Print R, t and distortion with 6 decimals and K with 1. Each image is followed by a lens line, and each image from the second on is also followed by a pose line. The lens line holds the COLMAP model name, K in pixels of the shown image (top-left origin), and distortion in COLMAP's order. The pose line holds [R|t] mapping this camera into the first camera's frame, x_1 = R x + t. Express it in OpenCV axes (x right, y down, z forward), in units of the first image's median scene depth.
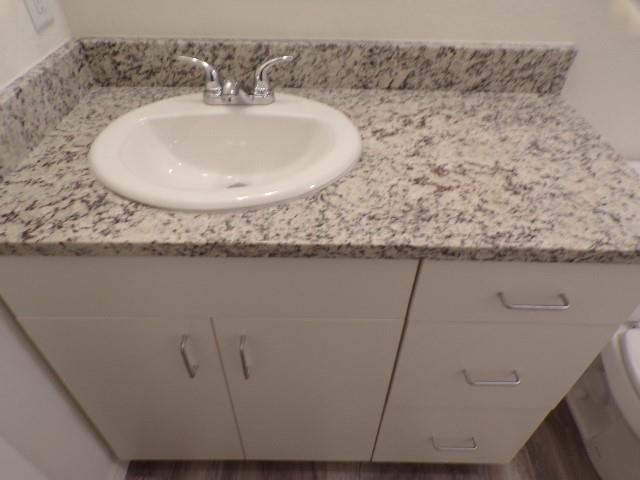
lens RADIAL K [[441.7, 0, 318.8], [0, 441.7, 244.6], [0, 0, 1]] dist [-0.049744, 0.074527]
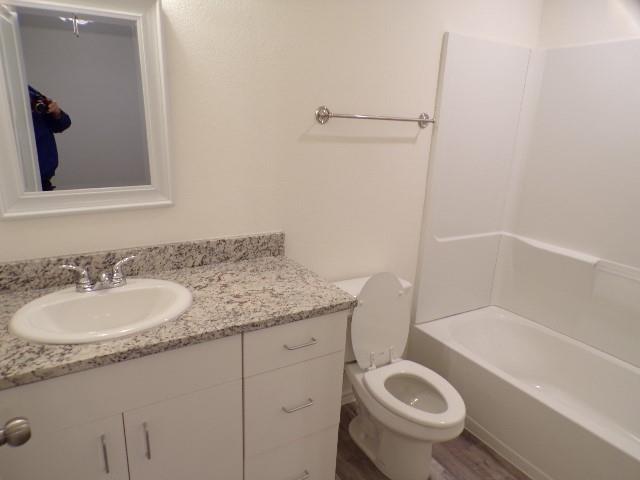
lens RADIAL K [[441.7, 0, 318.8], [0, 441.7, 244.6], [0, 0, 1]] dist [-0.049744, 0.074527]
pose [[0.850363, -0.129811, 0.509933, -0.313959], [0.333640, 0.882398, -0.331750, 0.327039], [-0.406899, 0.452242, 0.793669, -0.644691]]
